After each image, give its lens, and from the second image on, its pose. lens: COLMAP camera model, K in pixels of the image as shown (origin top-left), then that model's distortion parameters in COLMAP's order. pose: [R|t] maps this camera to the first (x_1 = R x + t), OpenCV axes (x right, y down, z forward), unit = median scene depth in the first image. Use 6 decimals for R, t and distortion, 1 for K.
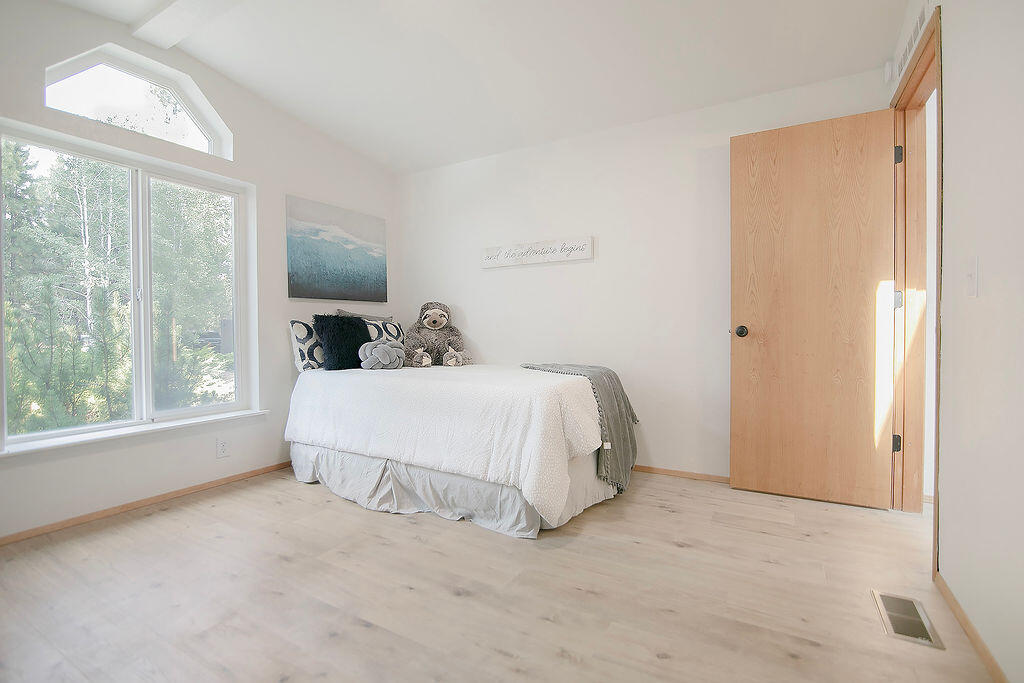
lens RADIAL K [[469.2, 0, 512.0], [0, 469.2, 341.5], [0, 0, 1]] dist [-0.017542, 0.000572]
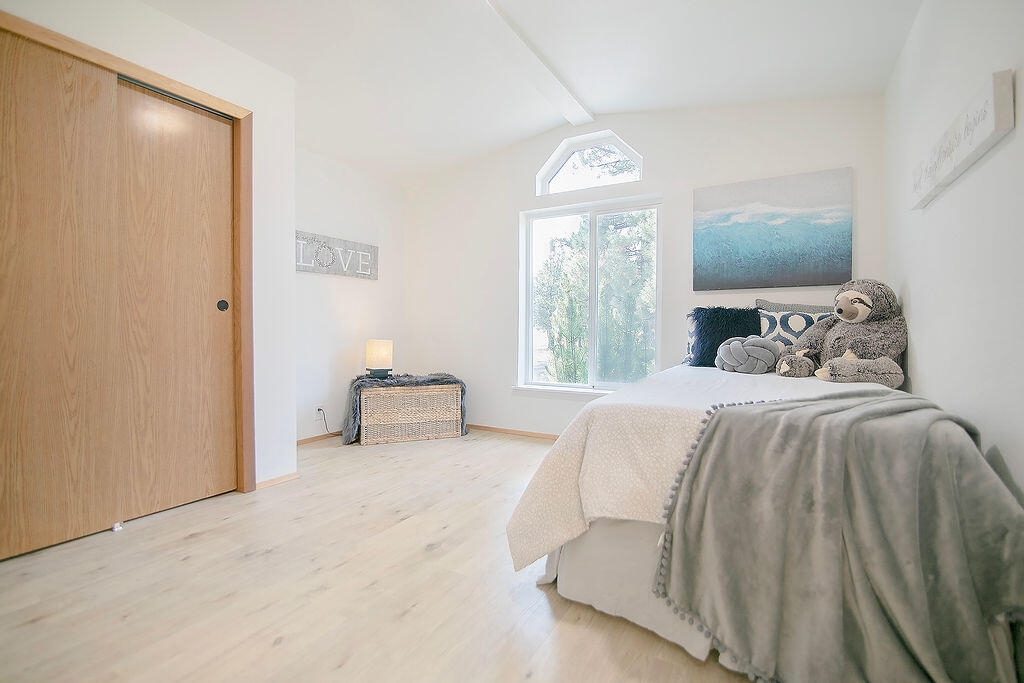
lens RADIAL K [[469.2, 0, 512.0], [0, 469.2, 341.5], [0, 0, 1]] dist [-0.017542, 0.000572]
pose [[-0.002710, 0.038627, -0.999250, 0.530311], [-0.023603, 0.998973, 0.038680, -0.015124], [0.999718, 0.023690, -0.001795, 0.601936]]
